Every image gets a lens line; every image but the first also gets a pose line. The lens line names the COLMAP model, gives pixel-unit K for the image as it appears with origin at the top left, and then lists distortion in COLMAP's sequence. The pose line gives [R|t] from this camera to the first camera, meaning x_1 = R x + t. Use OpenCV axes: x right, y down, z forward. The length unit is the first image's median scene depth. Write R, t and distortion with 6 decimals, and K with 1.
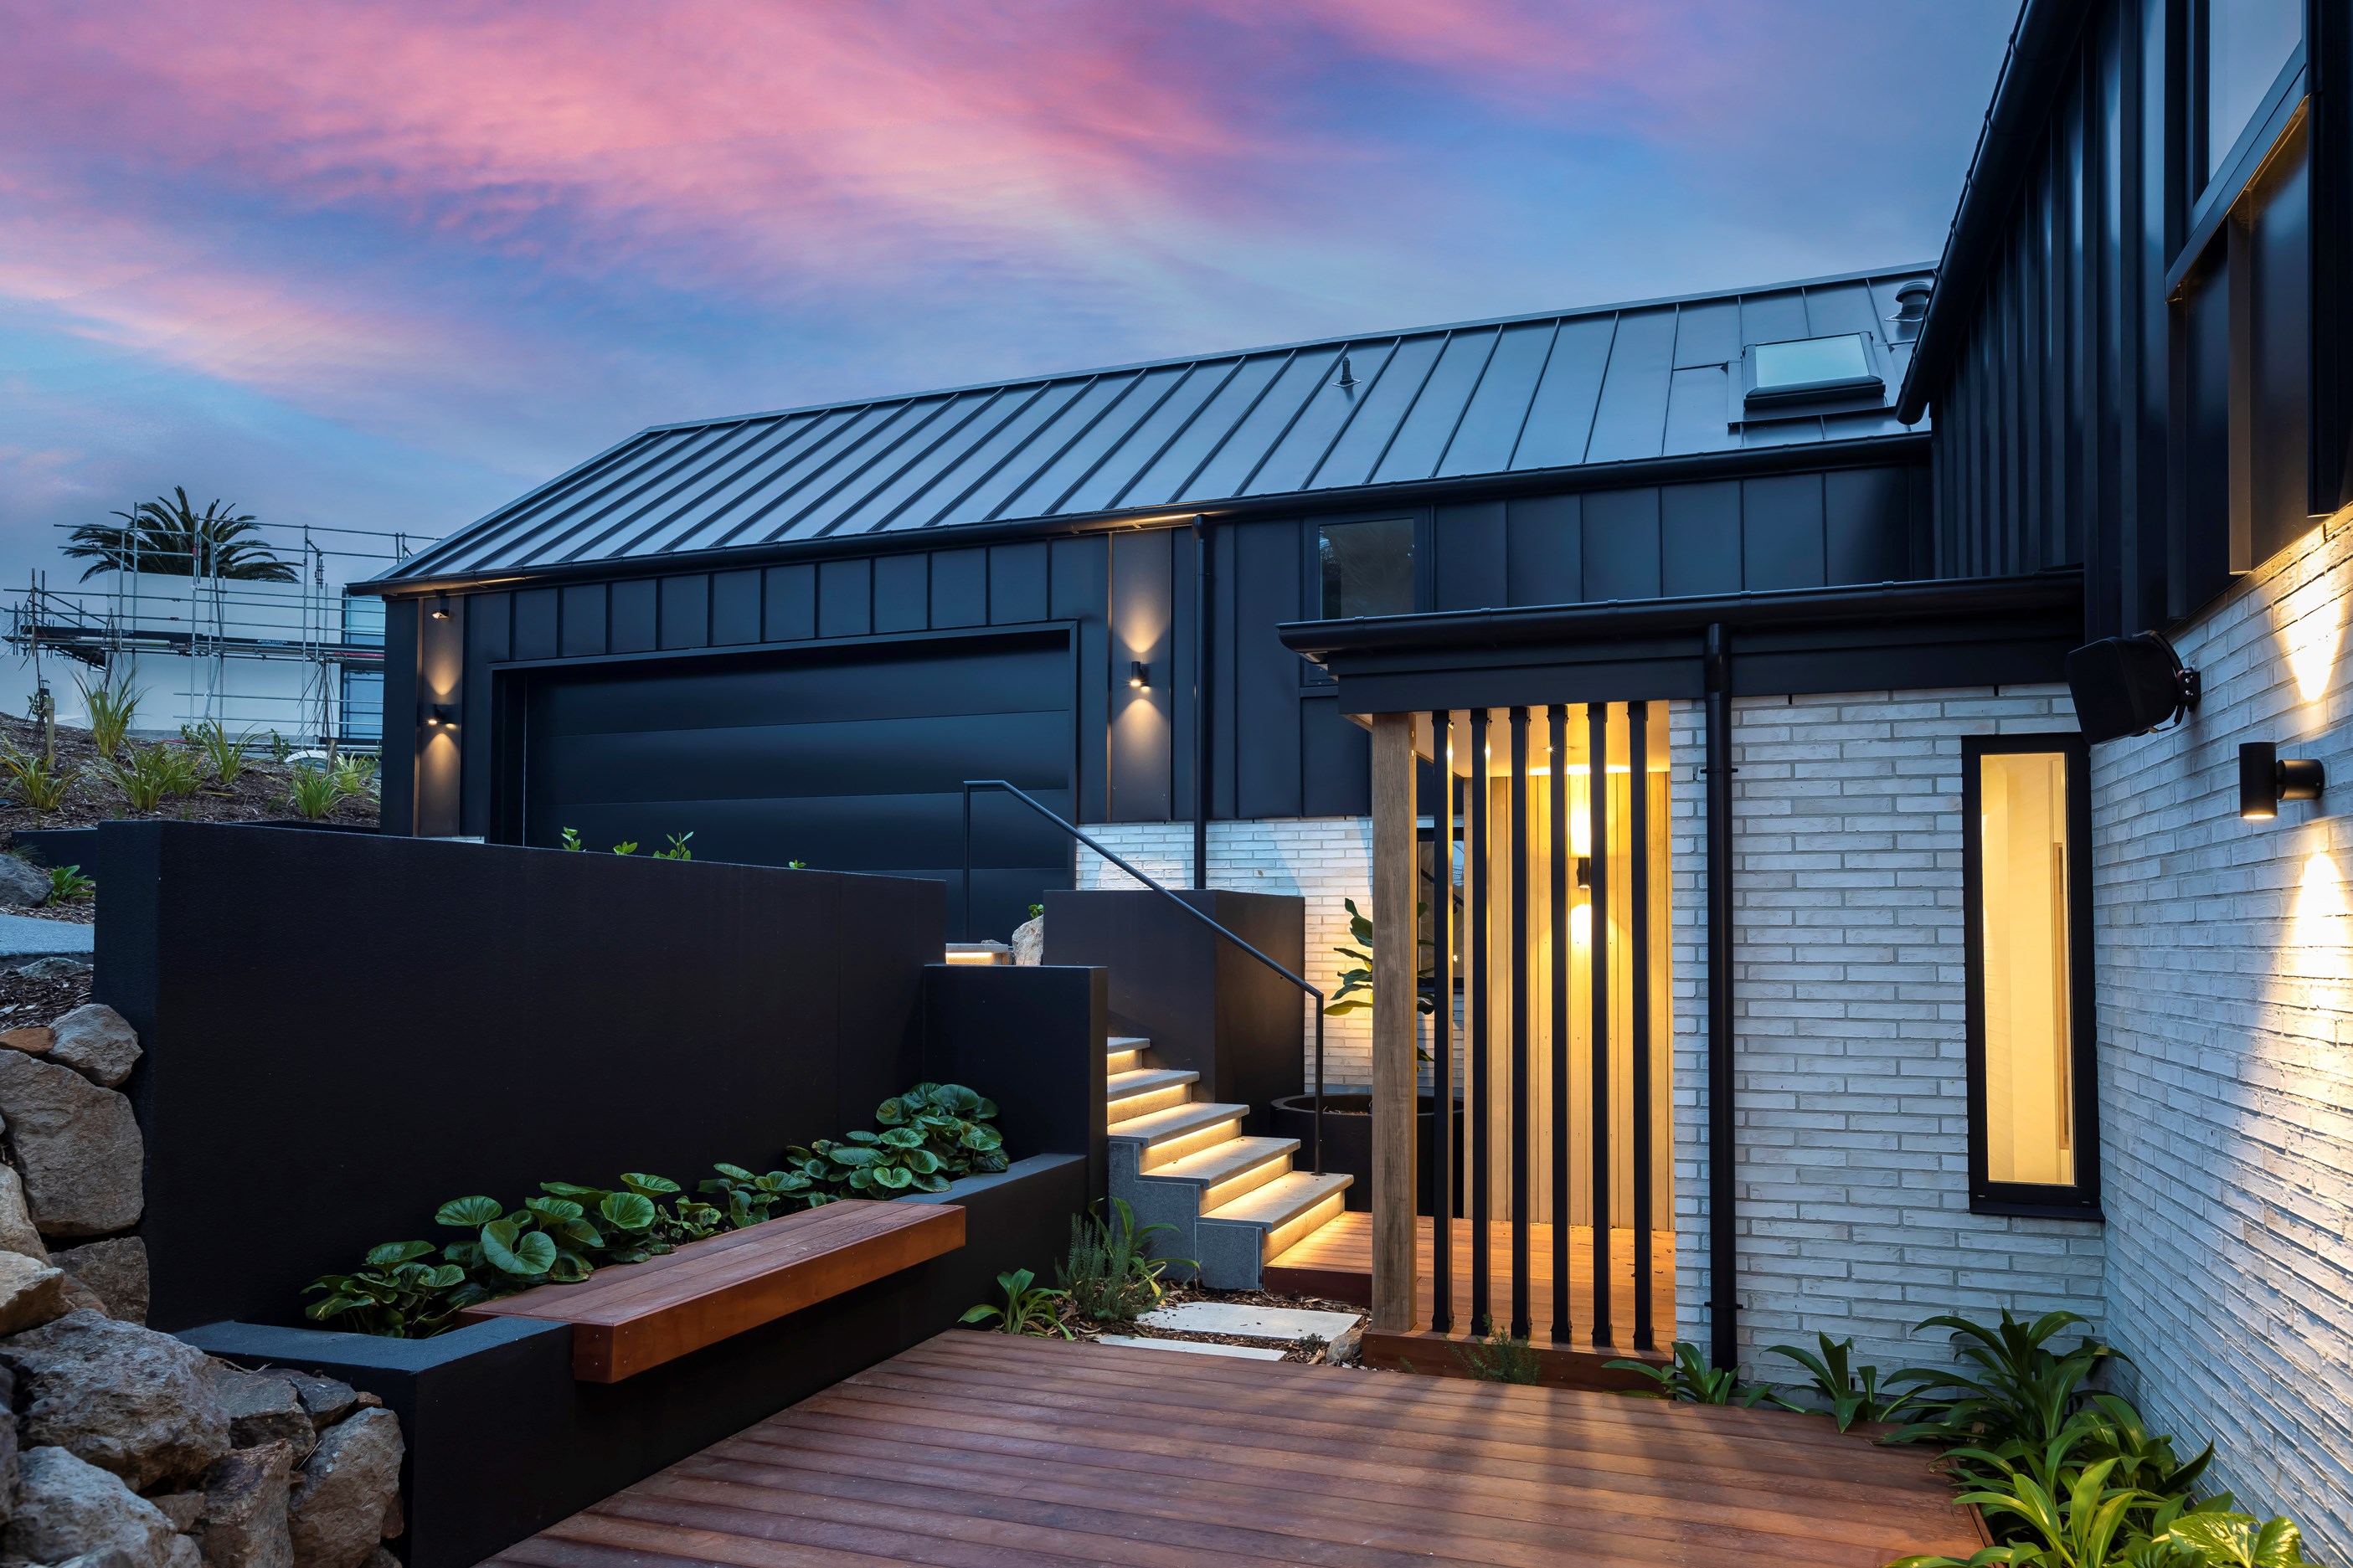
lens RADIAL K [[1526.1, 0, 1193.0], [0, 1526.1, 884.4], [0, 0, 1]] dist [0.001154, 0.003701]
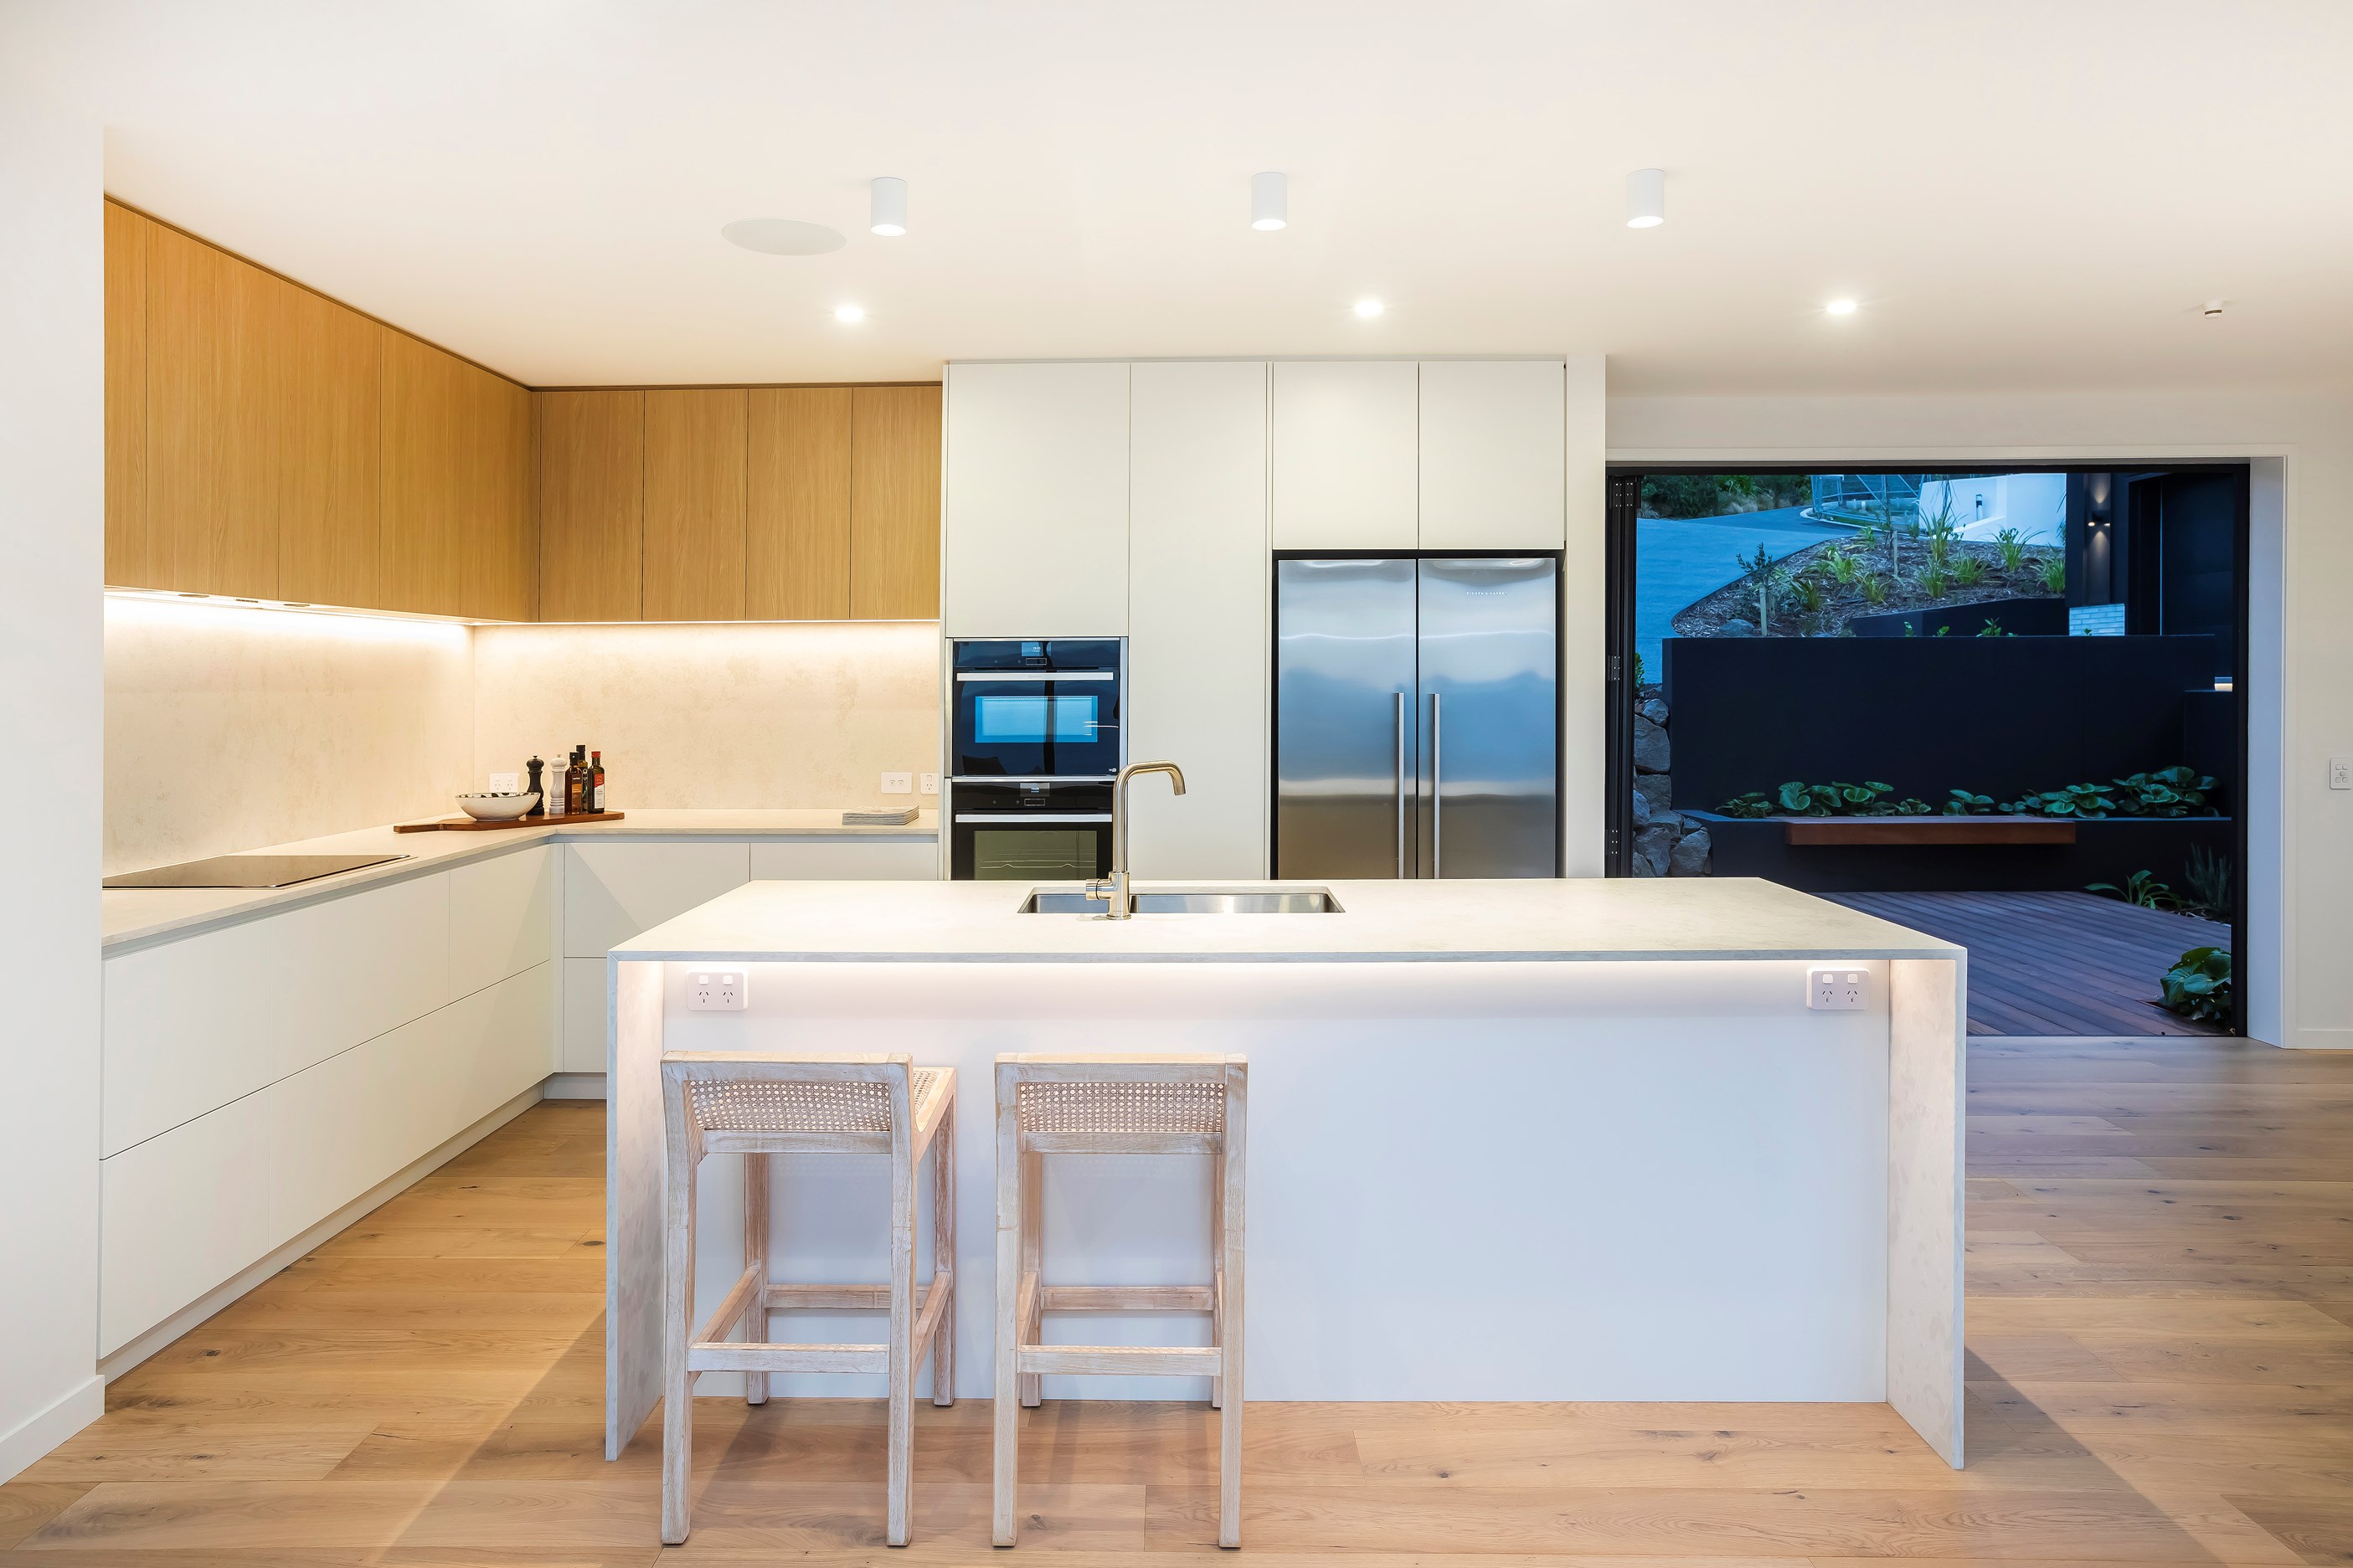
lens RADIAL K [[1324.4, 0, 1172.3], [0, 1324.4, 681.0], [0, 0, 1]] dist [0.000682, 0.001053]
pose [[0.316416, -0.004742, -0.948609, 1.041254], [0.038628, 0.999223, 0.007889, -0.010026], [0.947834, -0.039139, 0.316353, -0.524859]]
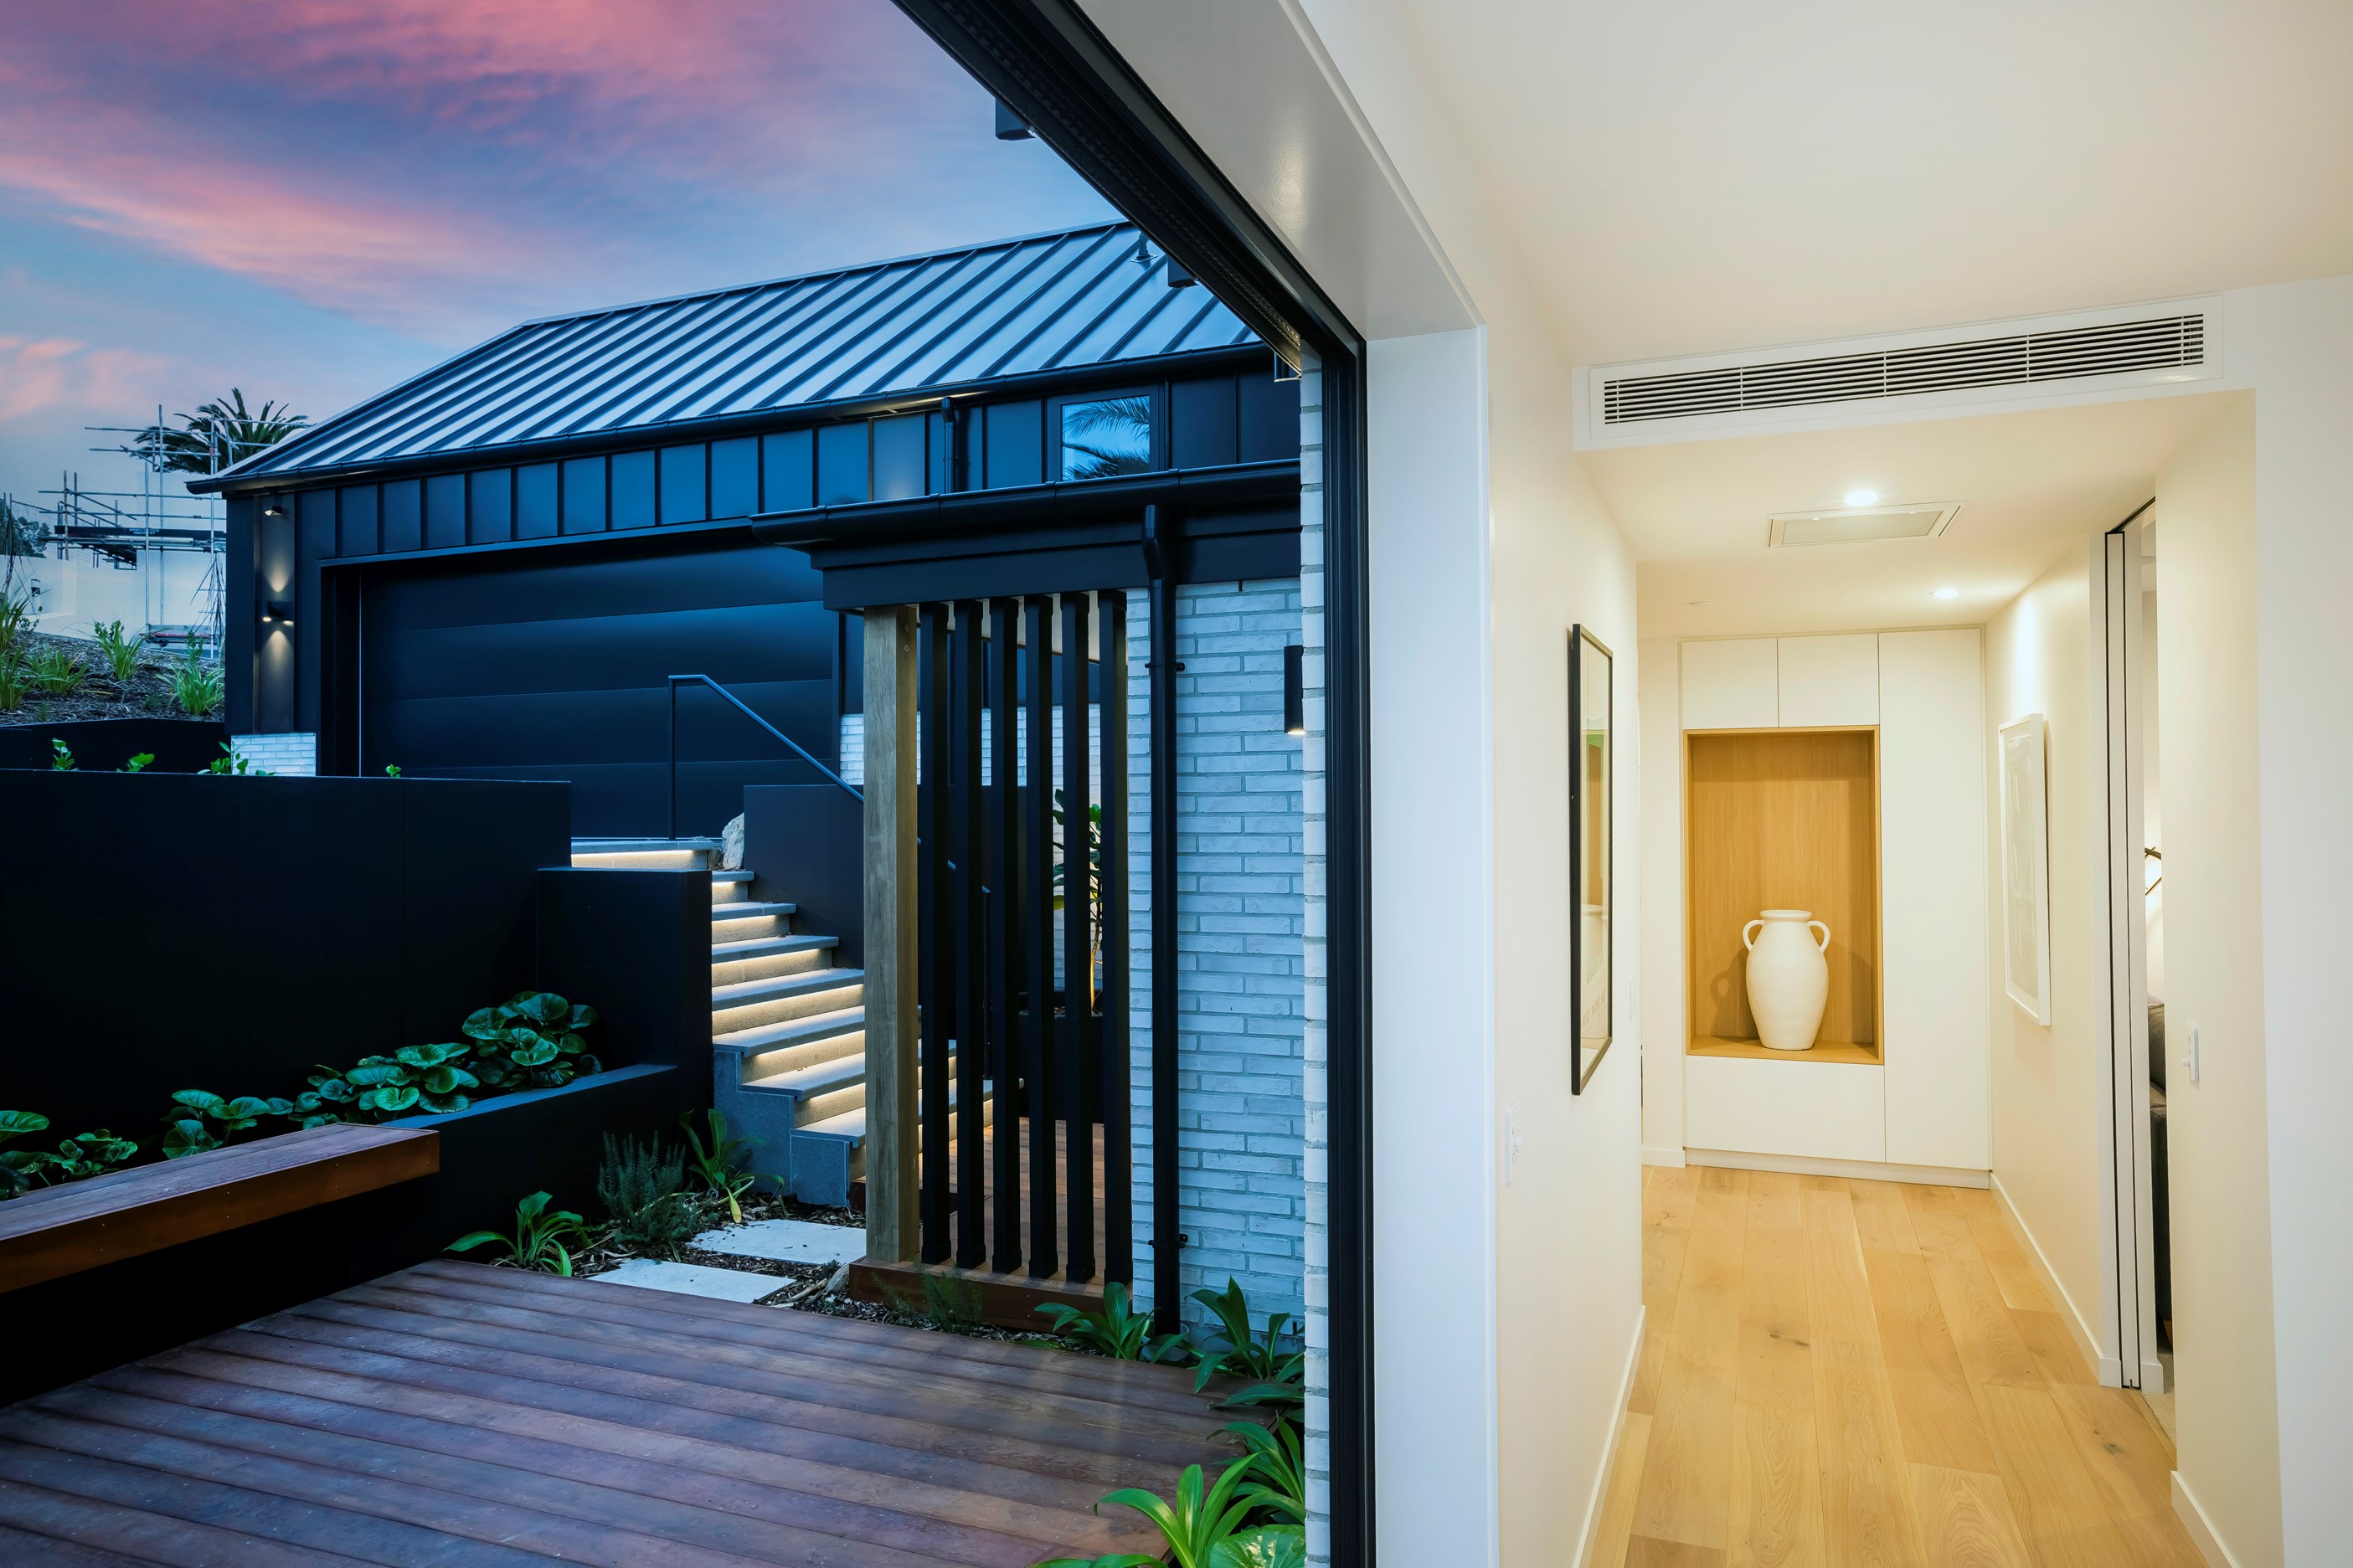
lens RADIAL K [[1497.8, 0, 1176.5], [0, 1497.8, 784.0], [0, 0, 1]] dist [-0.057626, 0.098220]
pose [[0.999308, -0.012519, -0.035036, 0.359681], [0.013133, 0.999763, 0.017336, -0.017318], [0.034811, -0.017784, 0.999236, 0.094341]]
